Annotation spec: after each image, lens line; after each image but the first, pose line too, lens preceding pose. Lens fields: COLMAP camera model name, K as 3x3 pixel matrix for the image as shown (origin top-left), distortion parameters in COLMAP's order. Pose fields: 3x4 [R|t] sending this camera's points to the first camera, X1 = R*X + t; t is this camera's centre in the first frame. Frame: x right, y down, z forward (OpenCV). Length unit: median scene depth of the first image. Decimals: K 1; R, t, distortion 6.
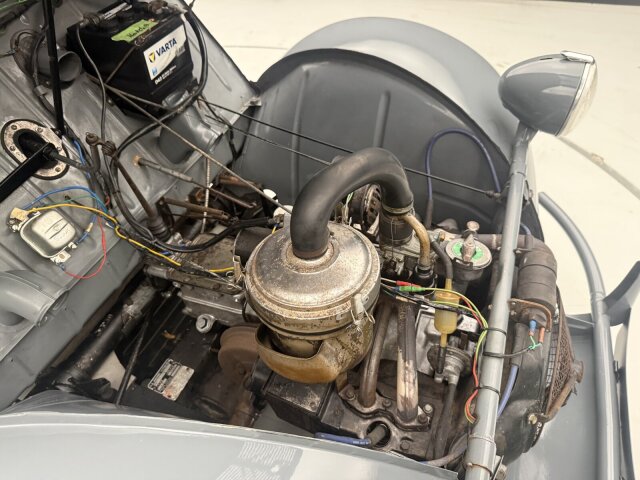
lens RADIAL K [[457.0, 0, 320.0], [0, 457.0, 240.0], [0, 0, 1]] dist [0.075673, -0.179435]
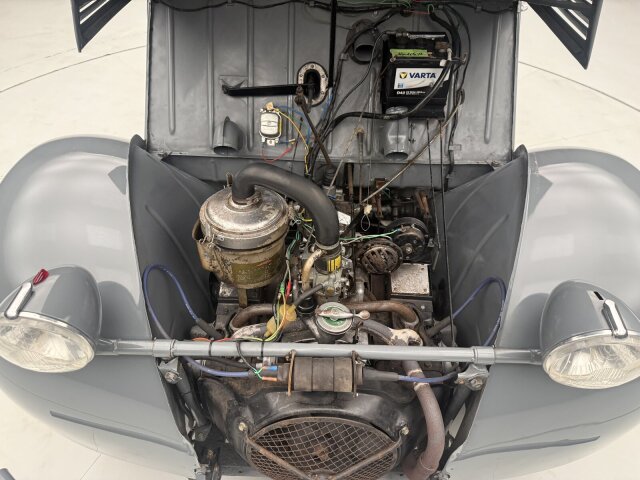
lens RADIAL K [[457.0, 0, 320.0], [0, 457.0, 240.0], [0, 0, 1]] dist [0.075673, -0.179435]
pose [[0.316641, 0.673156, -0.668281, 0.784056], [-0.681534, 0.651474, 0.333307, -0.375132], [0.659735, 0.349917, 0.665062, 0.127859]]
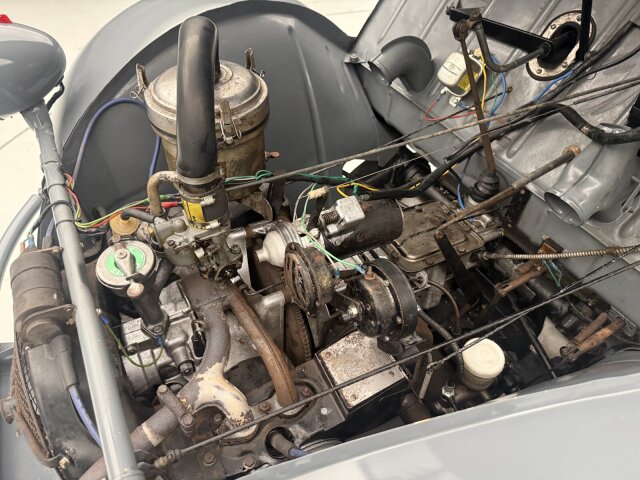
lens RADIAL K [[457.0, 0, 320.0], [0, 457.0, 240.0], [0, 0, 1]] dist [0.075673, -0.179435]
pose [[-0.679232, 0.544602, -0.491988, 0.383641], [-0.486017, 0.168534, 0.857545, -0.660339], [0.549938, 0.821587, 0.150212, 0.857022]]
